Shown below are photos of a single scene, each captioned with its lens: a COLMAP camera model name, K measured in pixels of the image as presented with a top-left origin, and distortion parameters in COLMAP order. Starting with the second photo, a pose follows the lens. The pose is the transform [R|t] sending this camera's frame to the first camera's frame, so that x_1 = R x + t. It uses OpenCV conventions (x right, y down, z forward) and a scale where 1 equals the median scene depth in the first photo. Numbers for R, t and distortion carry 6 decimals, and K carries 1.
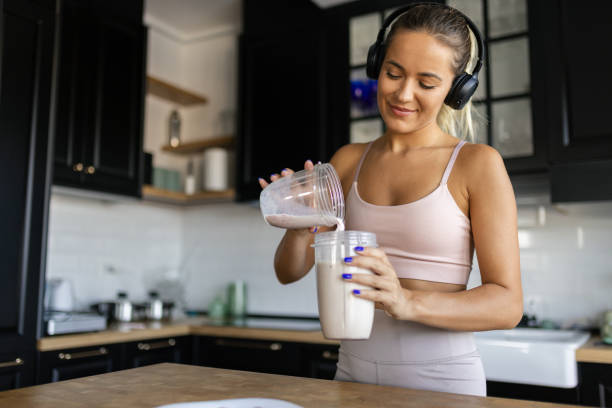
lens RADIAL K [[577.3, 0, 306.0], [0, 577.3, 204.0], [0, 0, 1]] dist [-0.007983, 0.002042]
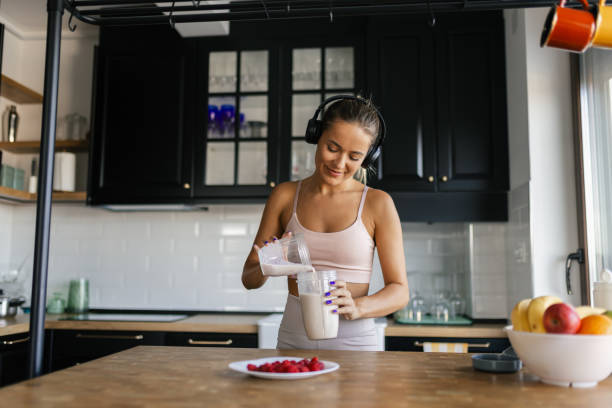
lens RADIAL K [[577.3, 0, 306.0], [0, 577.3, 204.0], [0, 0, 1]] dist [-0.007983, 0.002042]
pose [[0.914987, 0.049766, 0.400402, -0.184019], [-0.053294, 0.998576, -0.002328, -0.022823], [-0.399947, -0.019209, 0.916337, -0.134925]]
